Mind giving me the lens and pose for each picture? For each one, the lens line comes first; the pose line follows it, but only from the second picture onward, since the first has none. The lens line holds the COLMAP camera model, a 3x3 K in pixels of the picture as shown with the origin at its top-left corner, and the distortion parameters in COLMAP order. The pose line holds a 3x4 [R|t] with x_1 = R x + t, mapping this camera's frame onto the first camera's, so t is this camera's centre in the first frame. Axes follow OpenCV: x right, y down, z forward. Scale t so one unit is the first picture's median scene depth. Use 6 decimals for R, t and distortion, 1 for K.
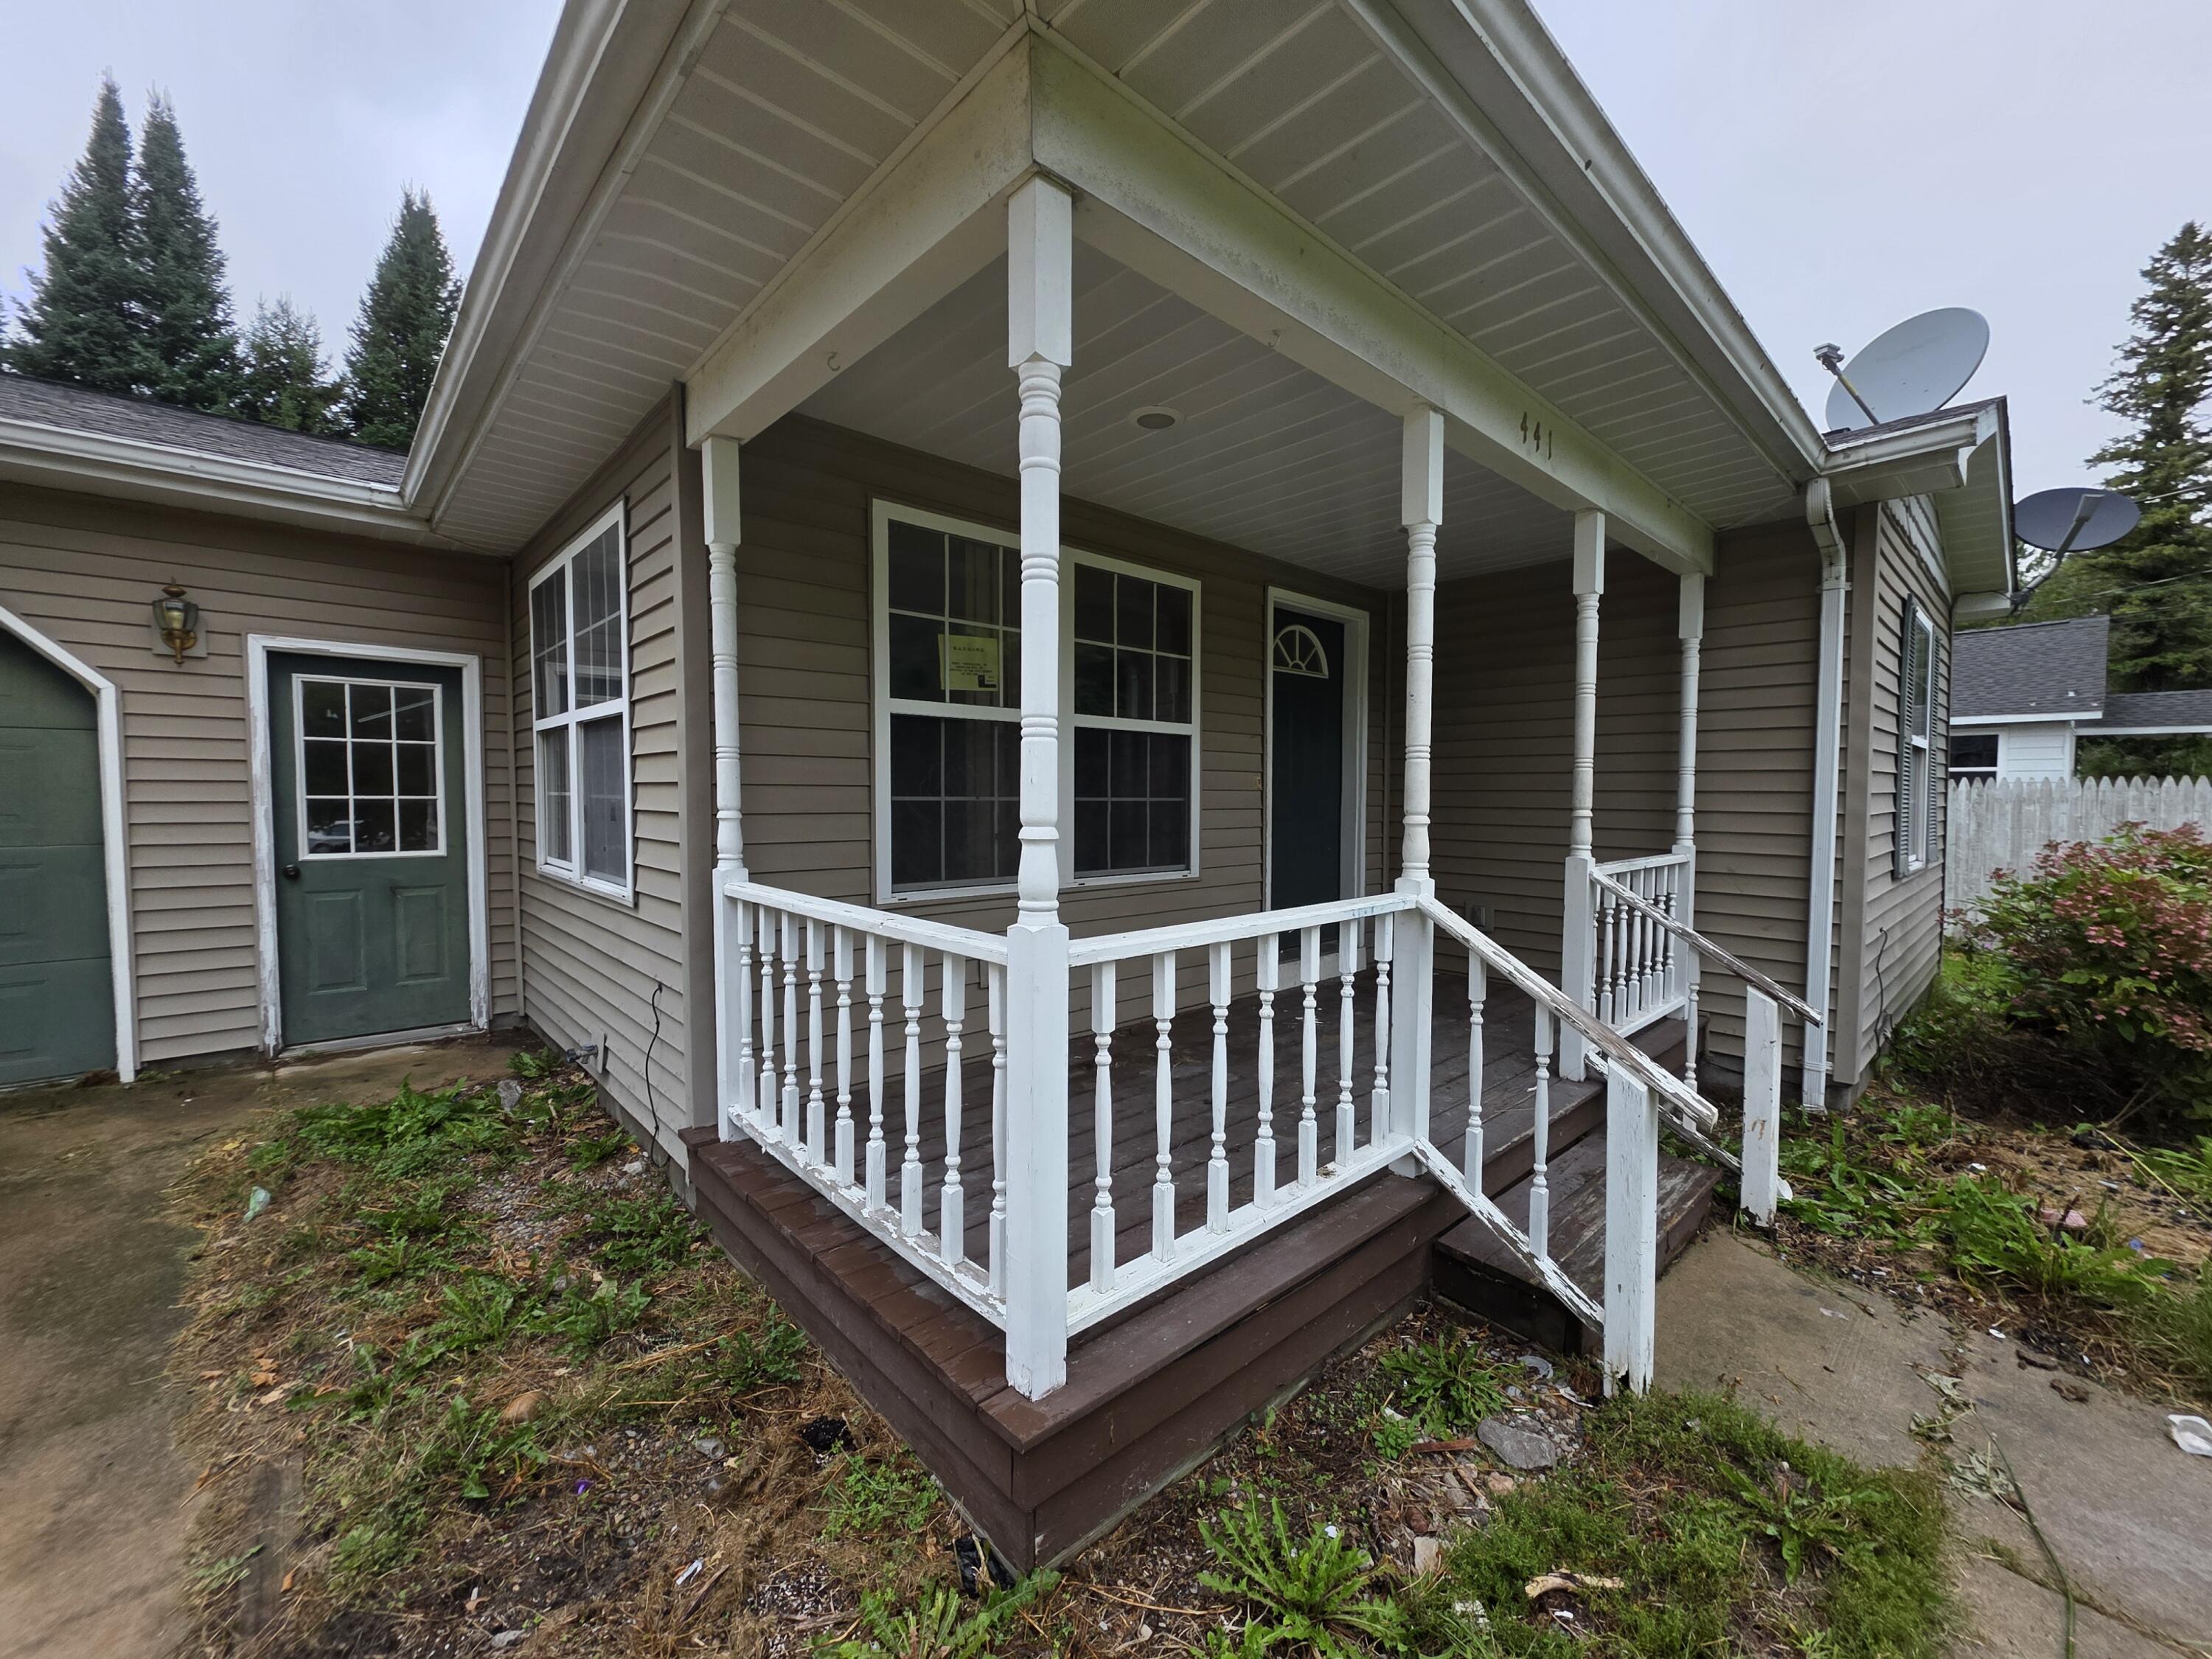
lens RADIAL K [[890.4, 0, 1114.1], [0, 890.4, 839.4], [0, 0, 1]] dist [0.008239, 0.001285]
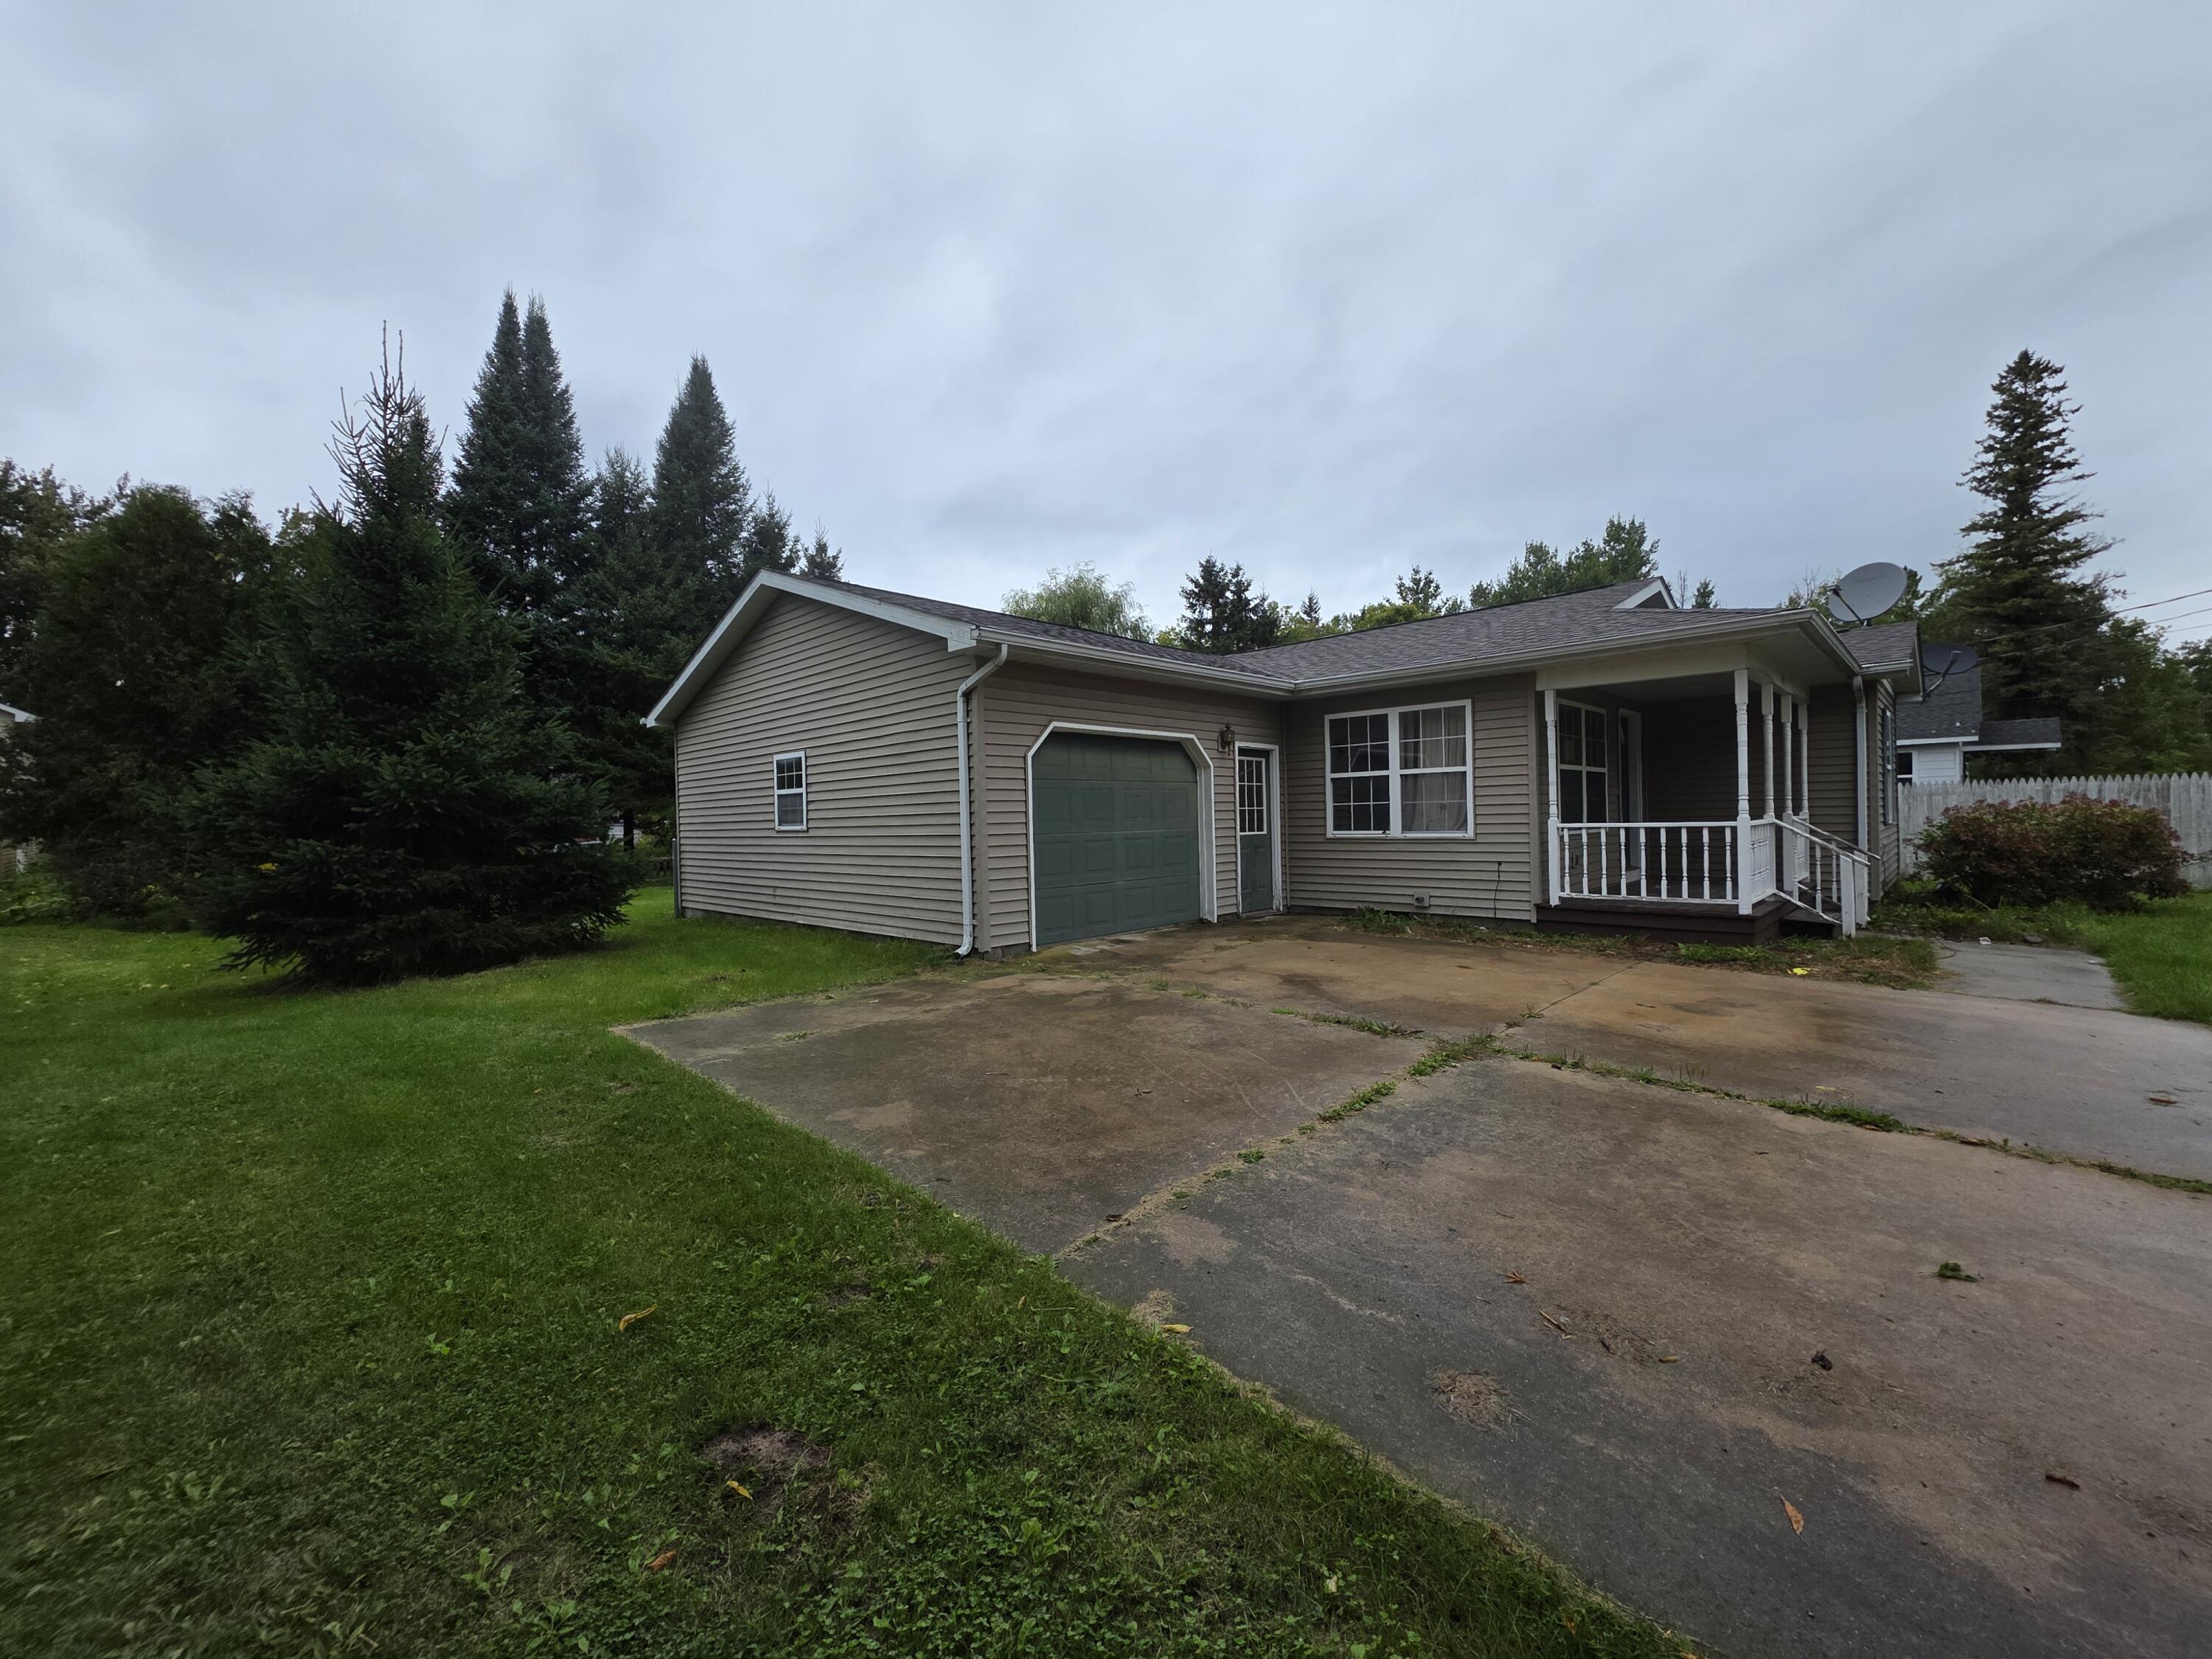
lens RADIAL K [[890.4, 0, 1107.3], [0, 890.4, 835.7], [0, 0, 1]] dist [0.008239, 0.001285]
pose [[0.998421, -0.027859, 0.048772, -0.296365], [0.029417, 0.999070, -0.031529, 0.019518], [-0.047849, 0.032914, 0.998312, -0.289392]]
